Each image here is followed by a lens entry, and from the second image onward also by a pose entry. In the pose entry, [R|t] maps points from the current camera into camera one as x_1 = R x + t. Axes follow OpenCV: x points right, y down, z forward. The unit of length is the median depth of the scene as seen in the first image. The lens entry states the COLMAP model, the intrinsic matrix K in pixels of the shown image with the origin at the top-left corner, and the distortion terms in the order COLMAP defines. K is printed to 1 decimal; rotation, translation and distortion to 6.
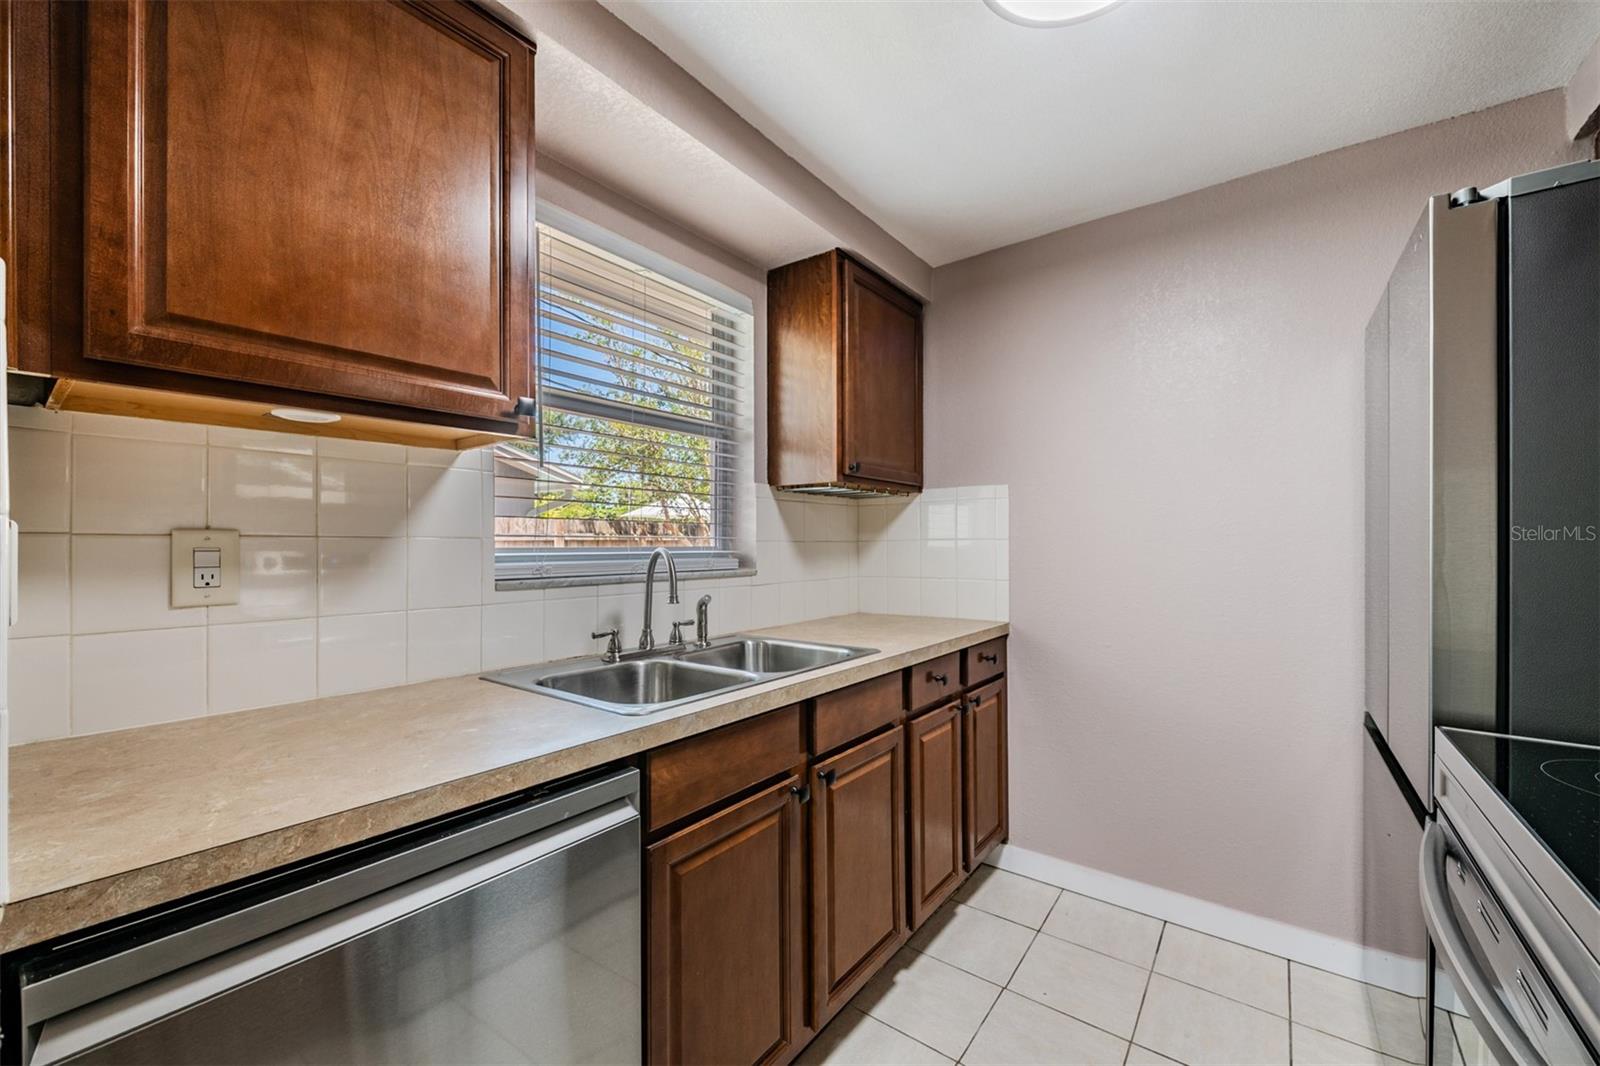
lens RADIAL K [[618.5, 0, 792.3], [0, 618.5, 540.2], [0, 0, 1]] dist [-0.007222, -0.000467]
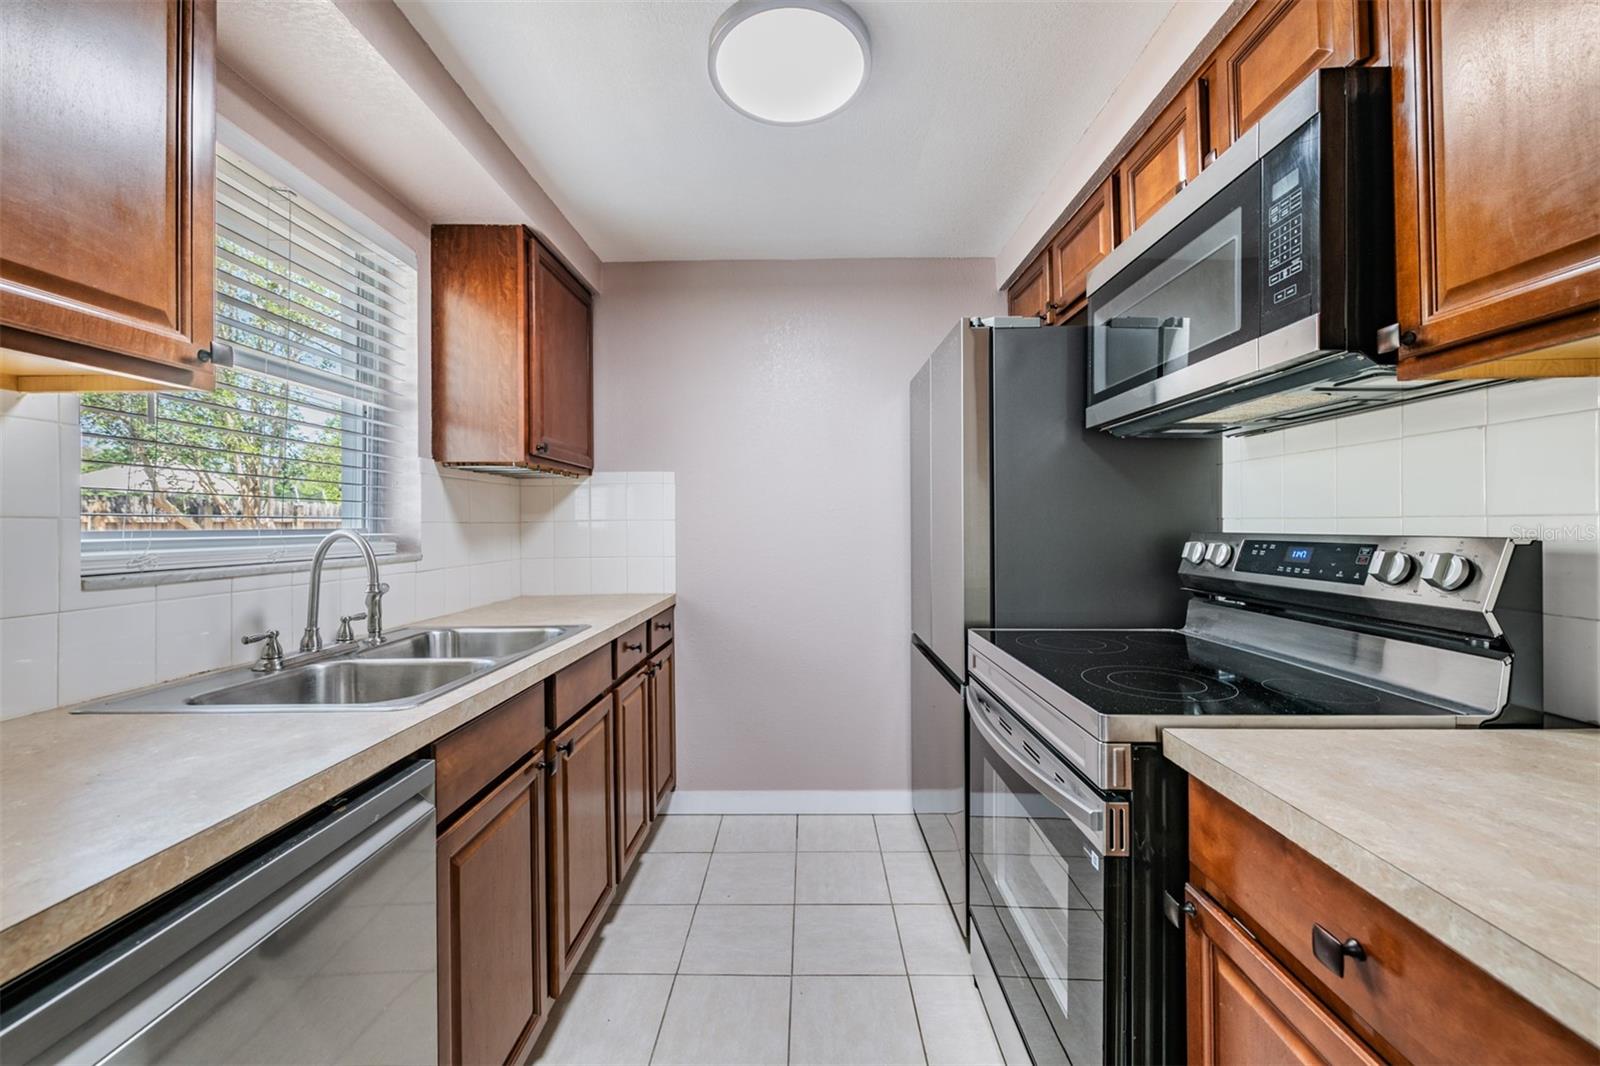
lens RADIAL K [[626.1, 0, 792.3], [0, 626.1, 515.0], [0, 0, 1]] dist [-0.011154, -0.000439]
pose [[0.802867, 0.004832, 0.596138, -0.184664], [0.001851, 0.999942, -0.010599, 0.001688], [-0.596155, 0.009613, 0.802812, -0.052928]]
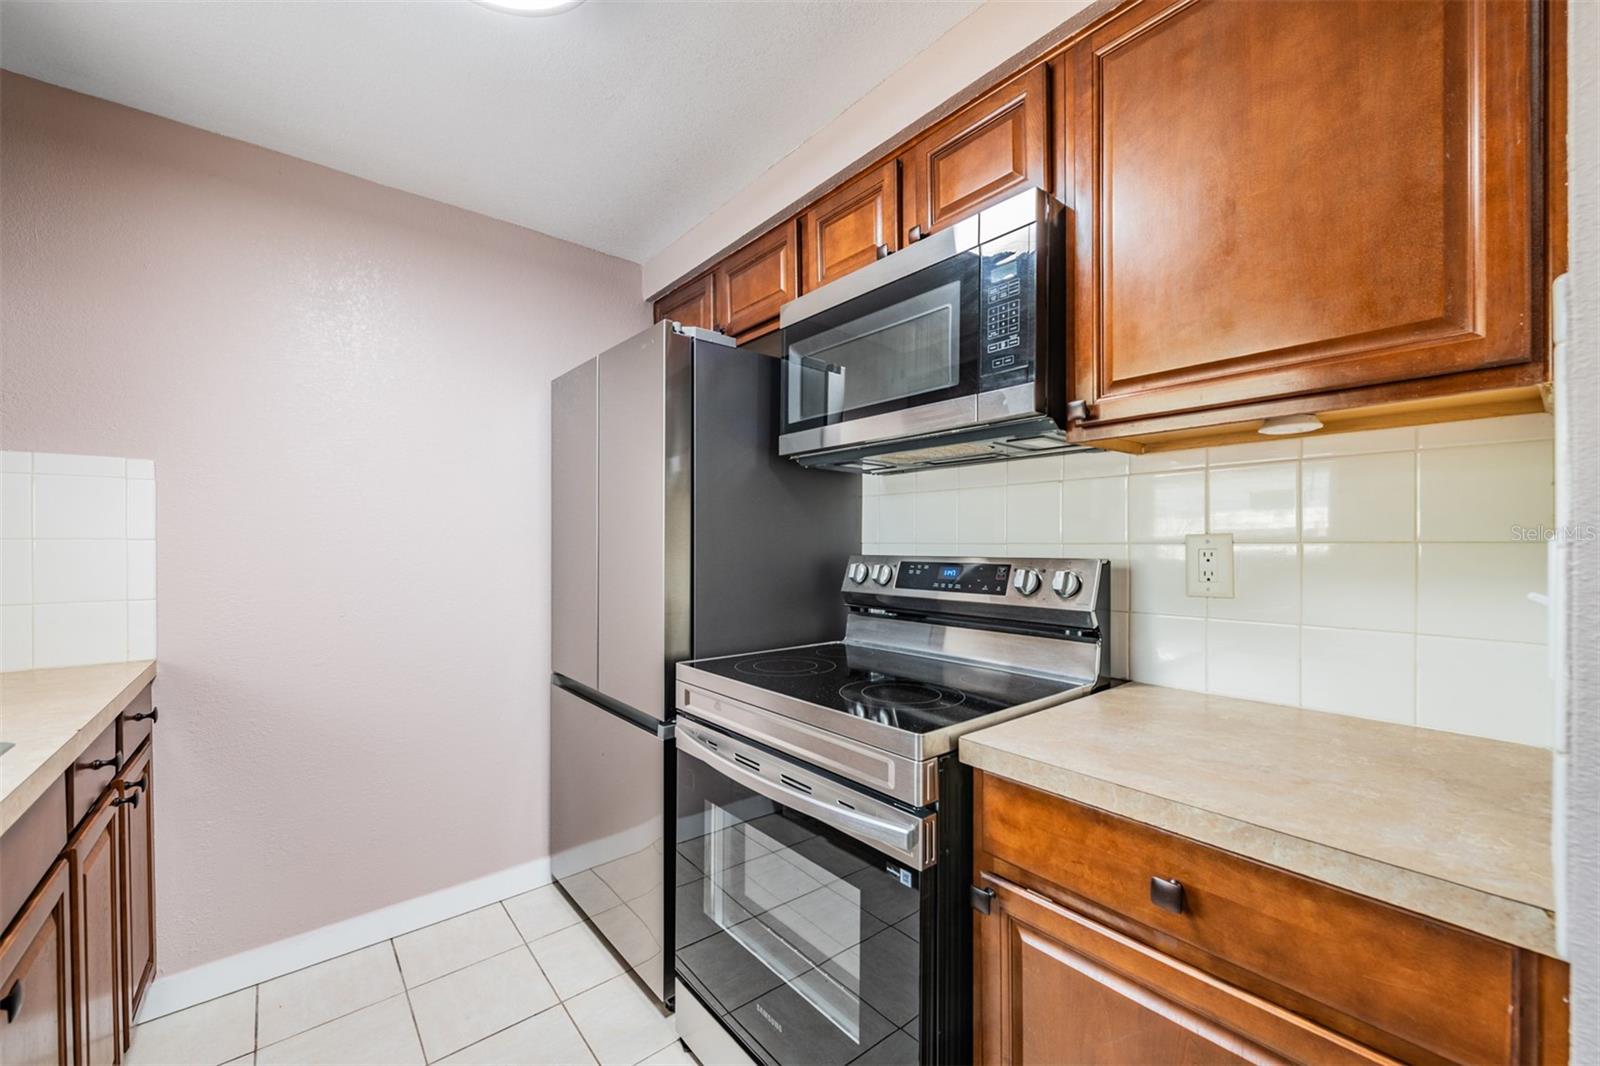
lens RADIAL K [[625.5, 0, 797.9], [0, 625.5, 539.1], [0, 0, 1]] dist [0.000772, -0.004529]
pose [[0.206898, 0.006373, 0.978342, -0.212500], [-0.004768, 0.999973, -0.005505, -0.001680], [-0.978351, -0.003526, 0.206923, 0.174860]]
